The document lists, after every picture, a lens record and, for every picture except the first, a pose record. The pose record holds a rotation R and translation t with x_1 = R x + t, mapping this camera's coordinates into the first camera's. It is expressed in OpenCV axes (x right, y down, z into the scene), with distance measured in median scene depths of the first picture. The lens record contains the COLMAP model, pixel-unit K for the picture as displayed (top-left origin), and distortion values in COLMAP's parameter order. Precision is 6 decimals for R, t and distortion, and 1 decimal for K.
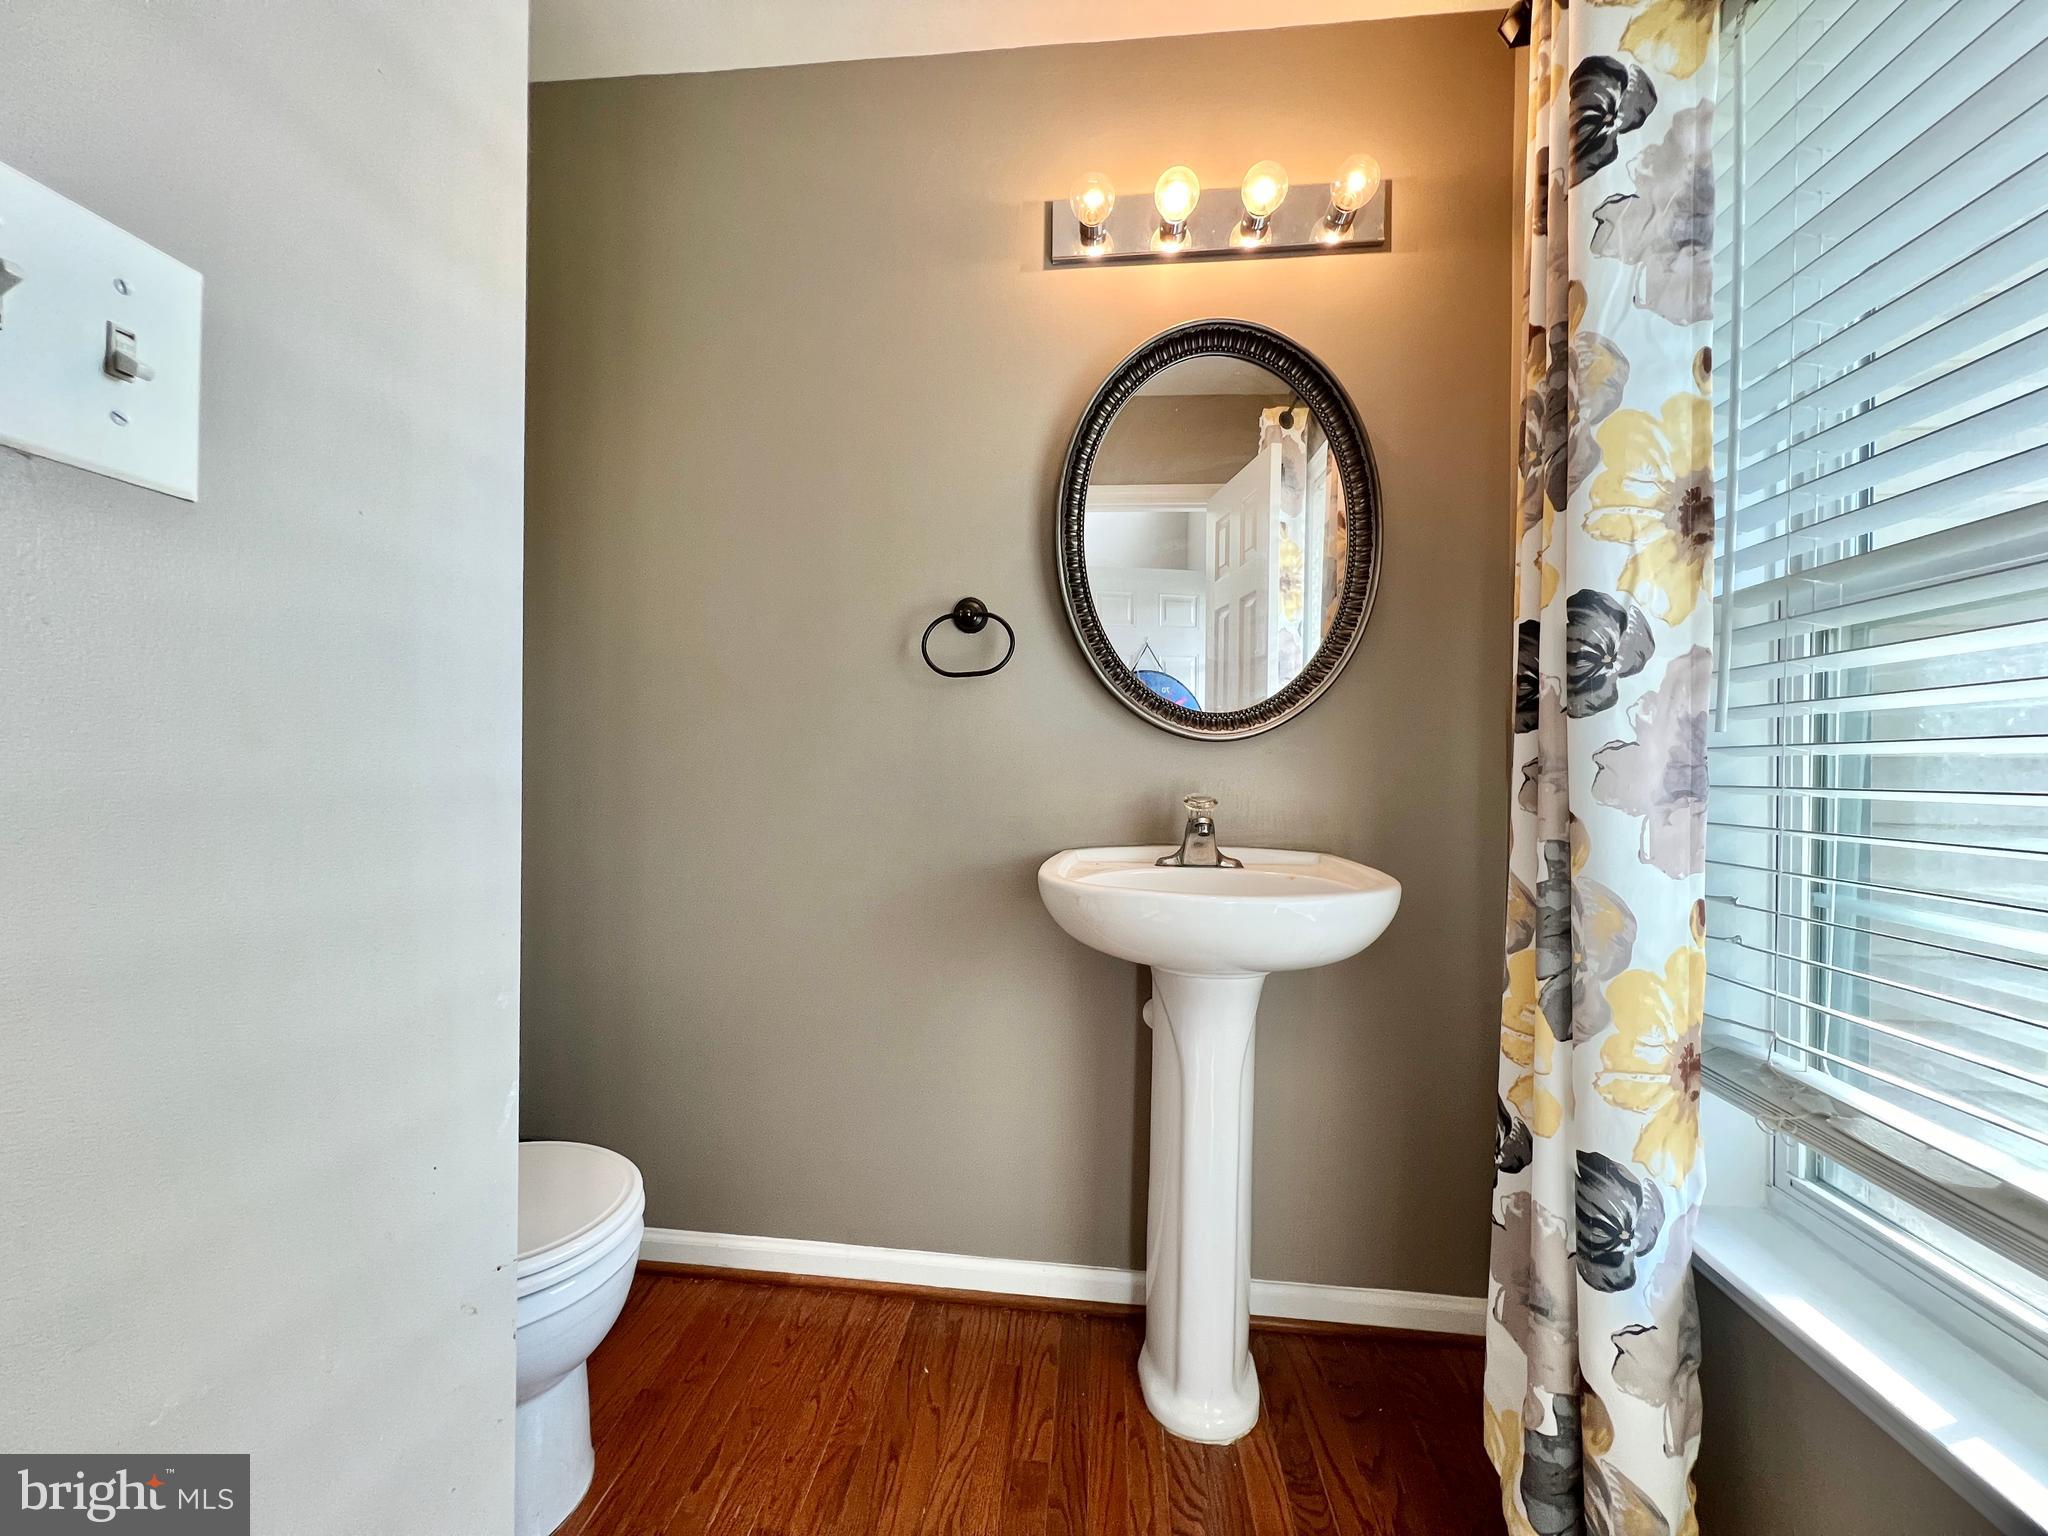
lens RADIAL K [[838.1, 0, 1014.6], [0, 838.1, 781.6], [0, 0, 1]] dist [-0.001979, -0.000120]
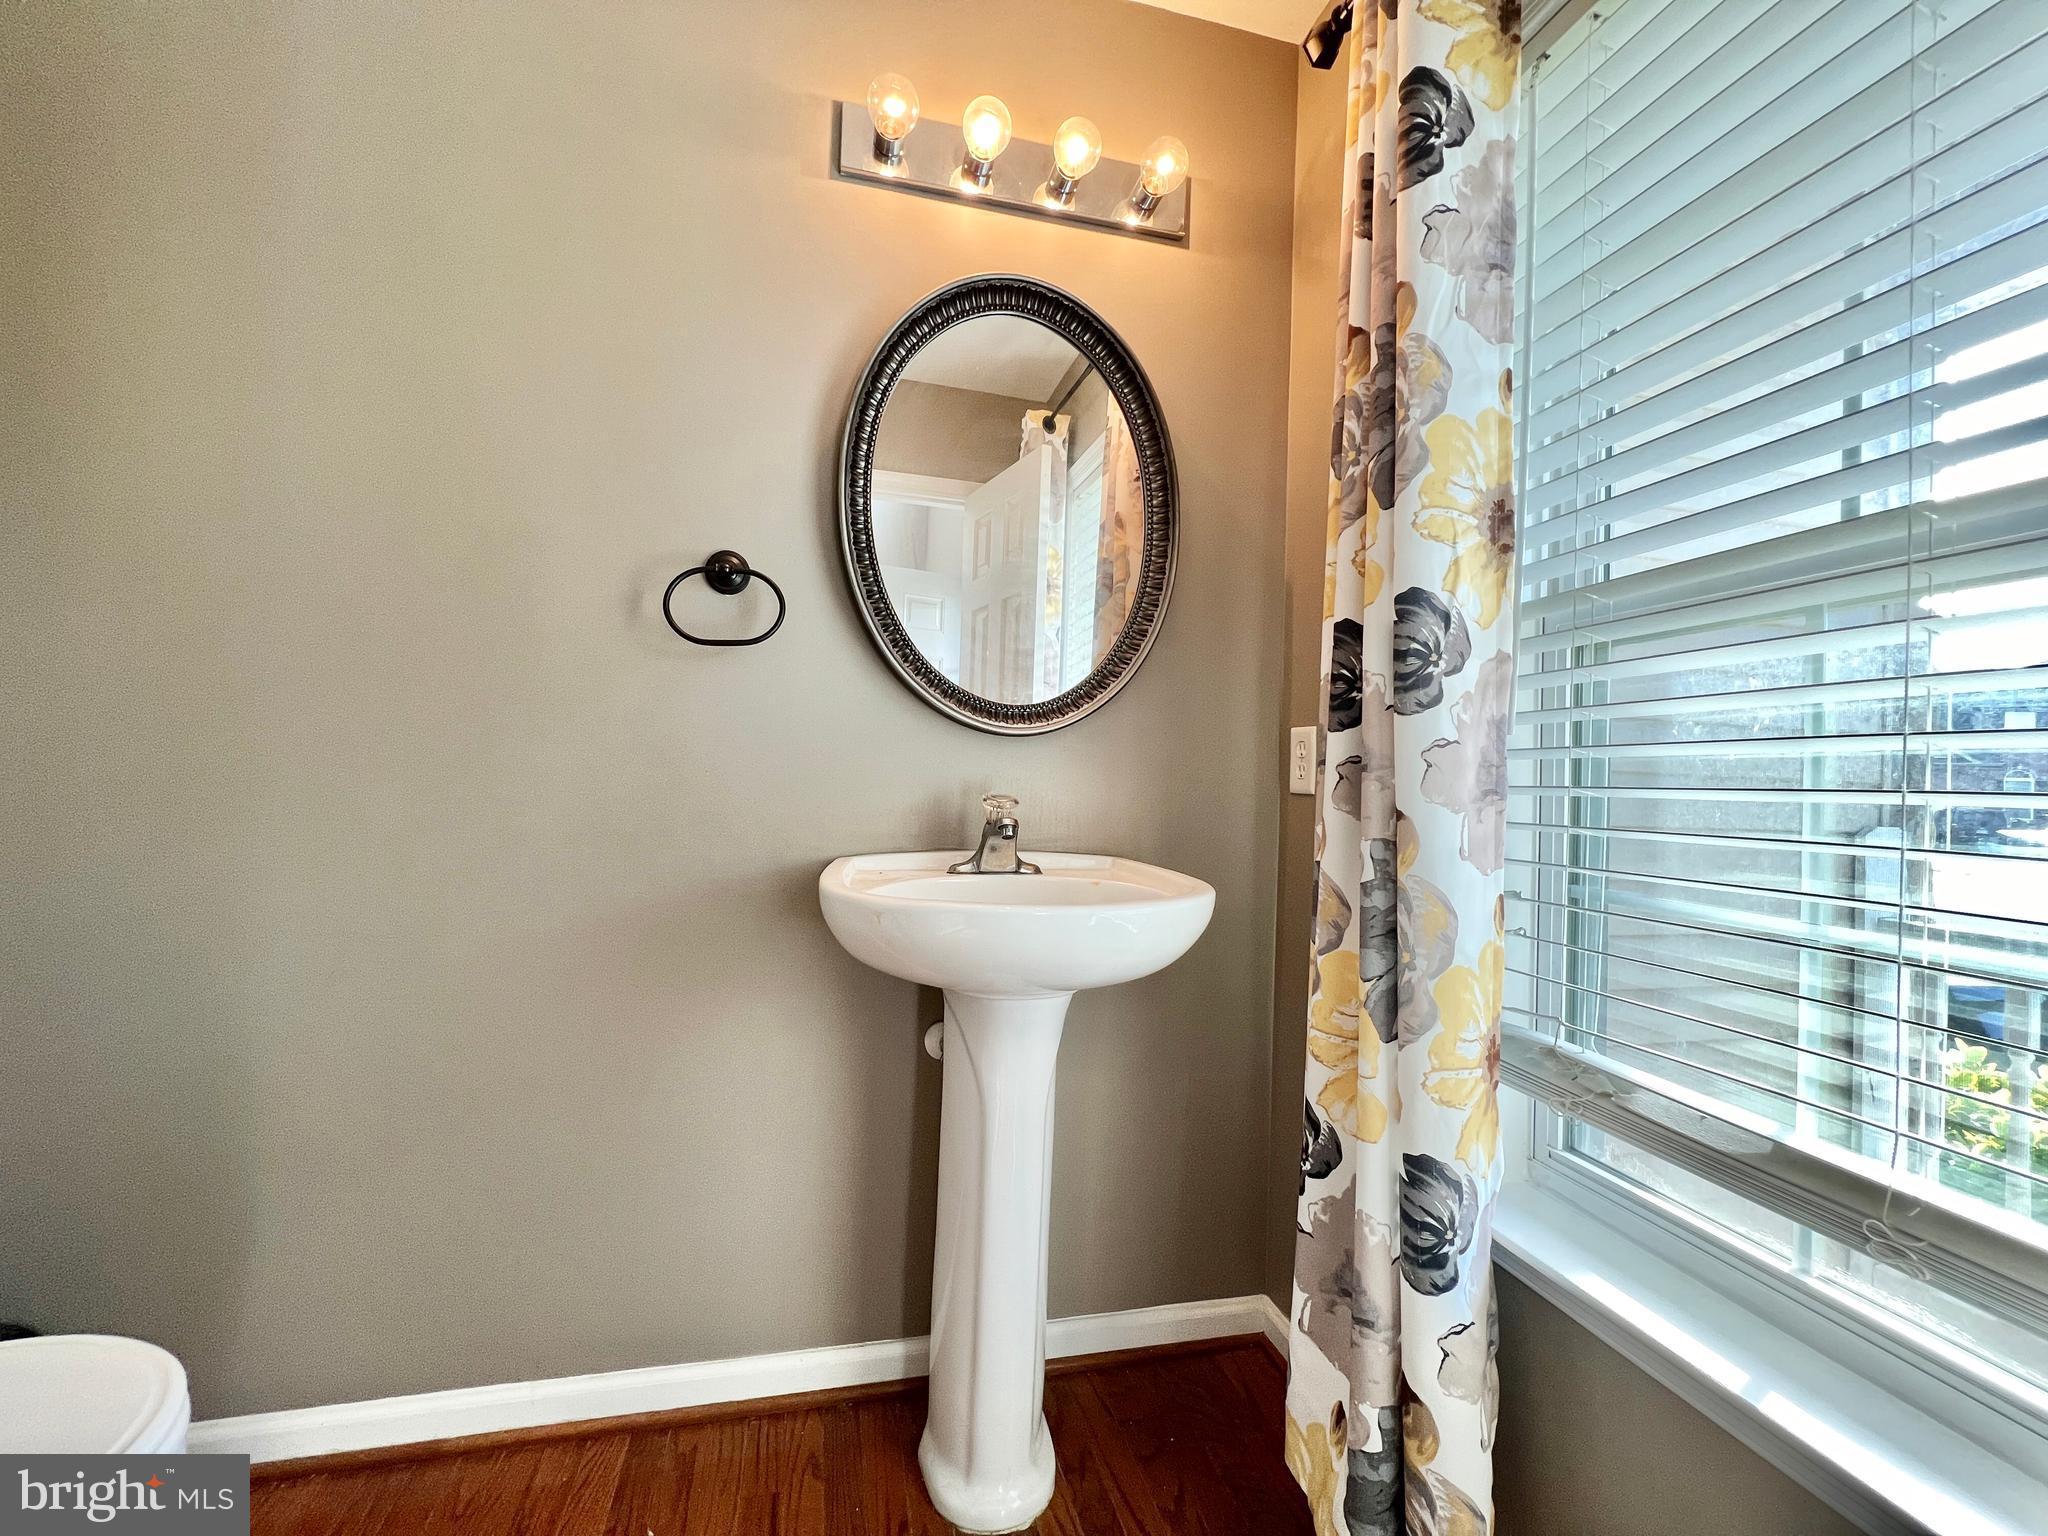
lens RADIAL K [[838.1, 0, 1032.3], [0, 838.1, 776.1], [0, 0, 1]] dist [-0.001979, -0.000120]
pose [[0.938337, 0.021039, 0.345081, -0.082306], [-0.014504, 0.999663, -0.021510, 0.023256], [-0.345418, 0.015178, 0.938326, 0.208648]]
